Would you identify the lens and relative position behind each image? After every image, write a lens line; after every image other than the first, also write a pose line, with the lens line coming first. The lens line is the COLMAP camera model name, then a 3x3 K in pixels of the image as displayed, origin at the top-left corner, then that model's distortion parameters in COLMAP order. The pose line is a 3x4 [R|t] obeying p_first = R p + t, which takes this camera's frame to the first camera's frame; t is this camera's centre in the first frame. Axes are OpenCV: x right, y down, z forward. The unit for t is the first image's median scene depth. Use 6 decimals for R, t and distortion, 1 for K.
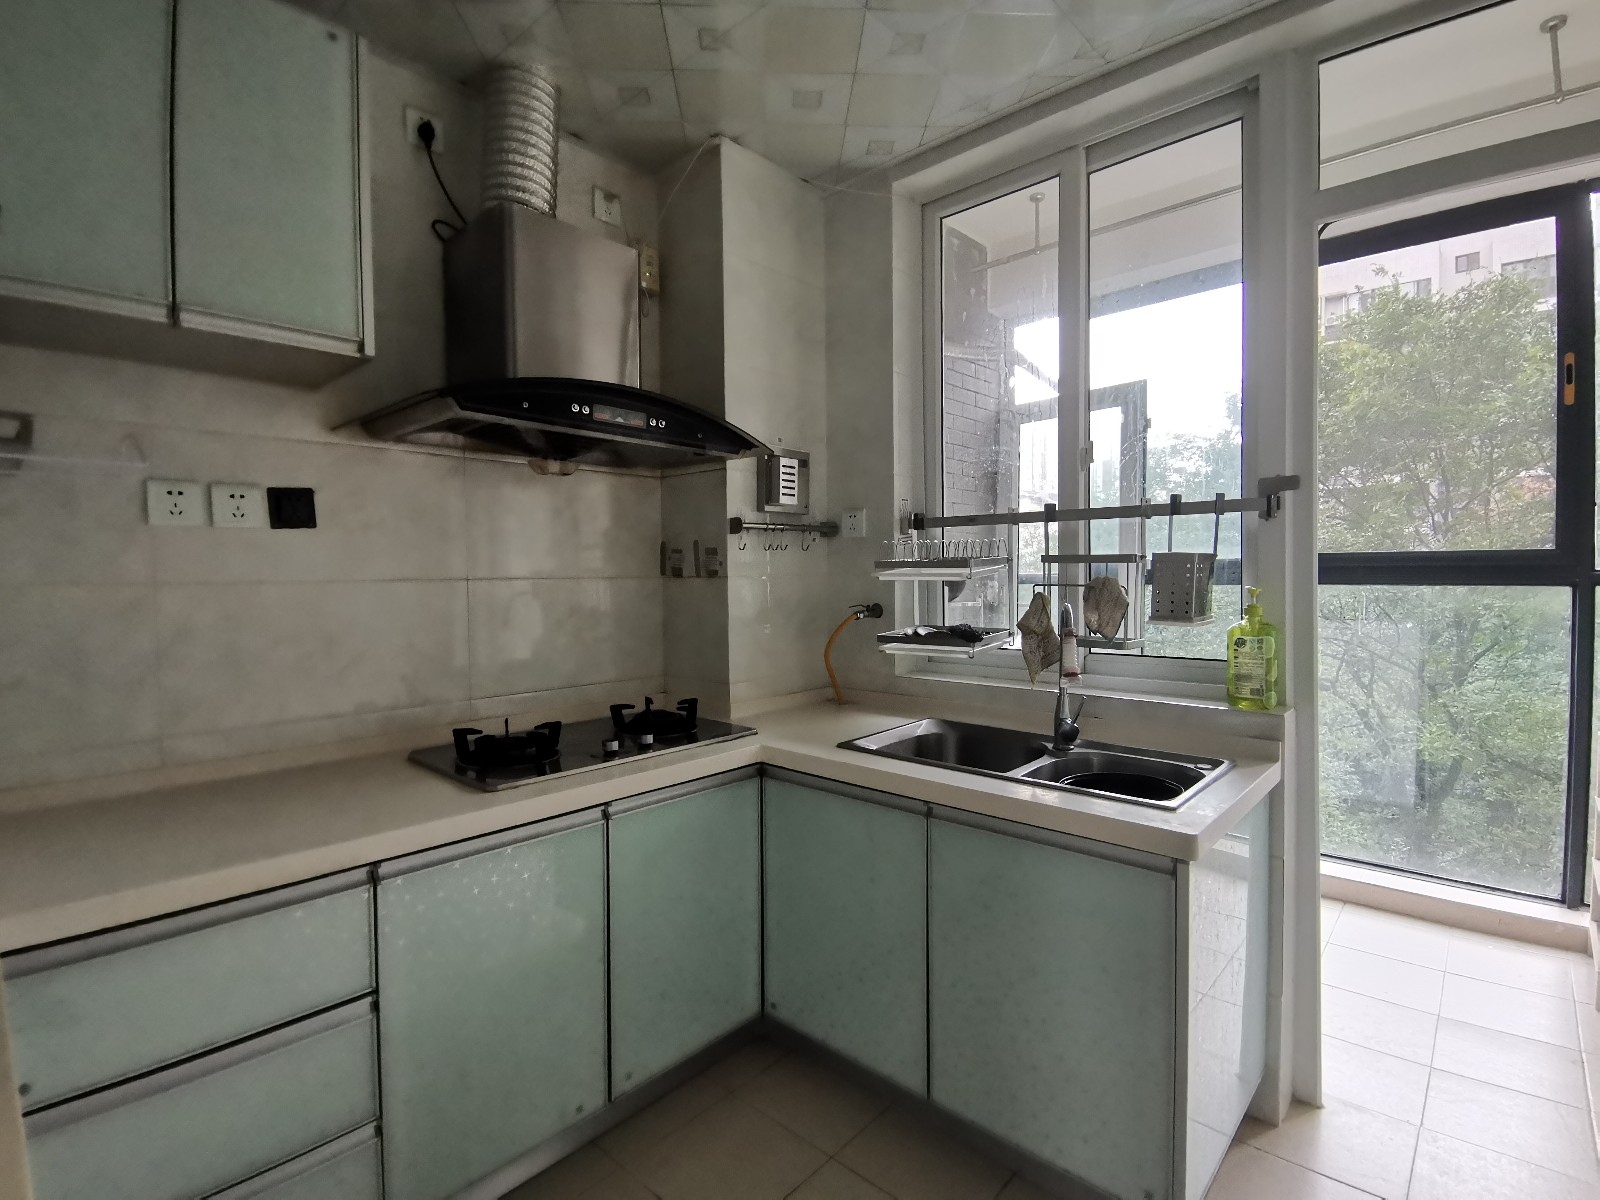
lens RADIAL K [[786.1, 0, 802.8], [0, 786.1, 593.5], [0, 0, 1]] dist [-0.011097, 0.003169]
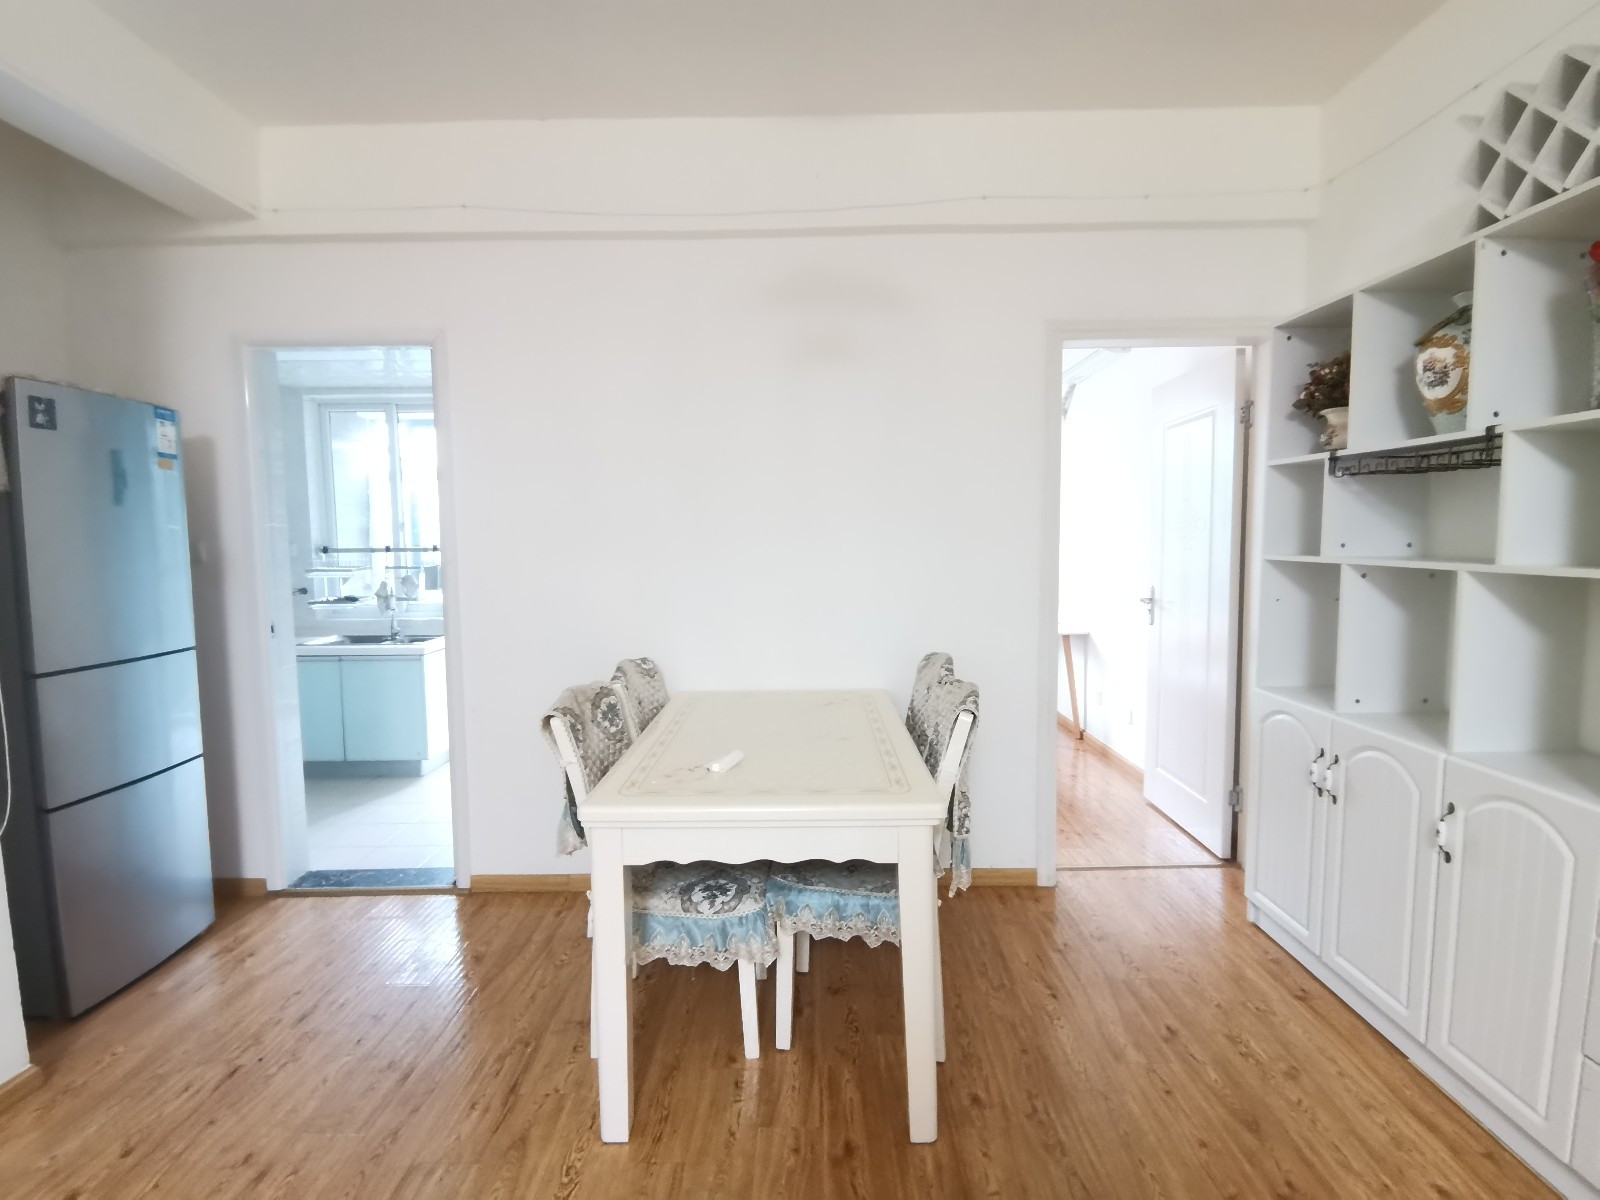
lens RADIAL K [[786.1, 0, 817.1], [0, 786.1, 596.7], [0, 0, 1]] dist [-0.011097, 0.003169]
pose [[0.748034, -0.056659, 0.661237, -0.312122], [0.027590, 0.998143, 0.054315, -0.046307], [-0.663086, -0.022386, 0.748208, -1.741136]]
